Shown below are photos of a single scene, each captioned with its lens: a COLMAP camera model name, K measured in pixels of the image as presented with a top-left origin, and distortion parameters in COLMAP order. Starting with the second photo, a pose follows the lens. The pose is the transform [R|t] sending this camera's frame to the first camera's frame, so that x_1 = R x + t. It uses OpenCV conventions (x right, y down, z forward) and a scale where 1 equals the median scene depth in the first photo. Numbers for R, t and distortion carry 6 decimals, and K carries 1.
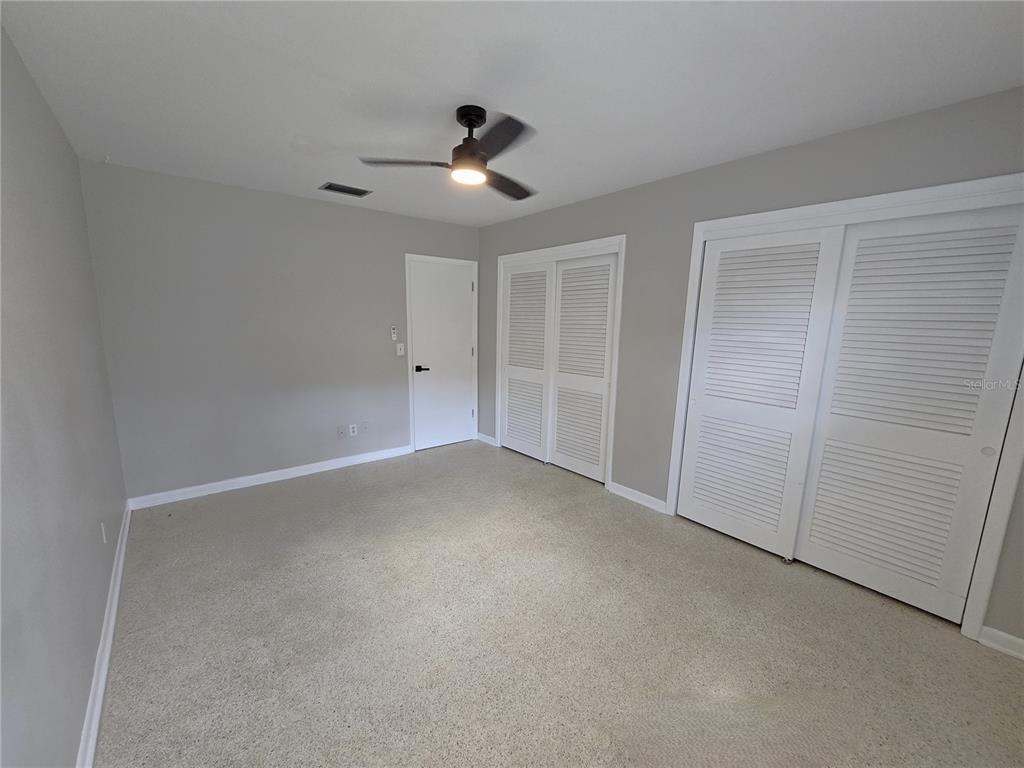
lens RADIAL K [[419.6, 0, 510.1], [0, 419.6, 389.0], [0, 0, 1]] dist [-0.000049, -0.000010]
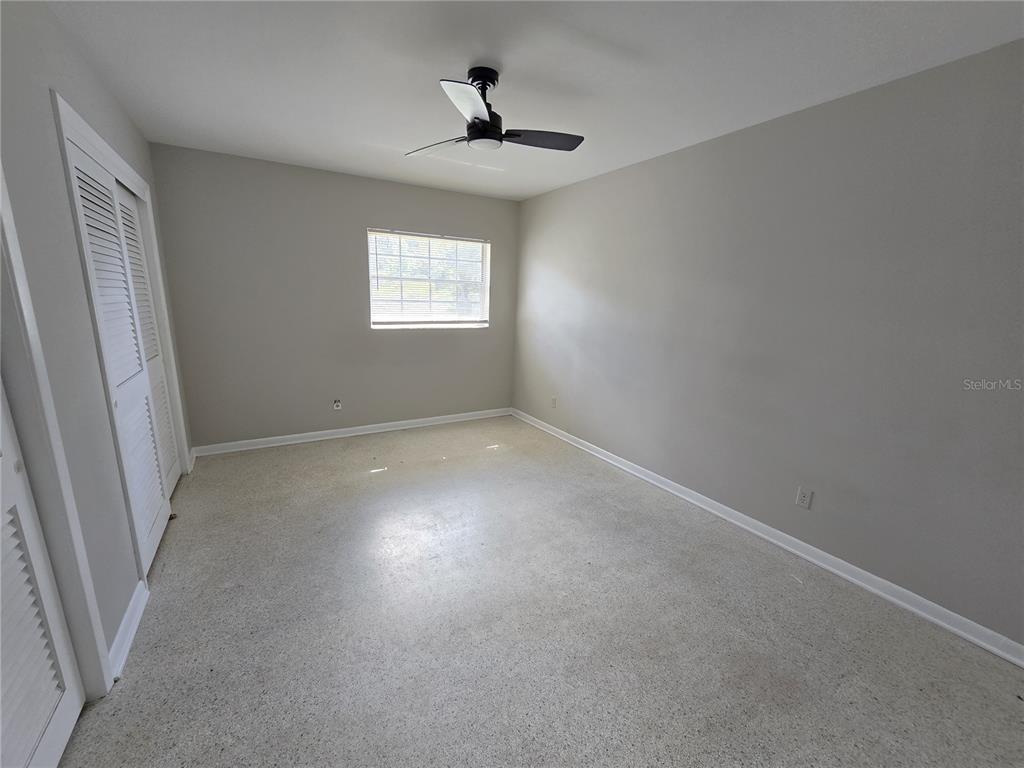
lens RADIAL K [[419.6, 0, 510.1], [0, 419.6, 389.0], [0, 0, 1]] dist [-0.000049, -0.000010]
pose [[-0.986453, -0.077432, 0.144622, -0.329797], [-0.018897, 0.929360, 0.368691, -0.319037], [-0.162955, 0.360963, -0.918233, 2.001386]]
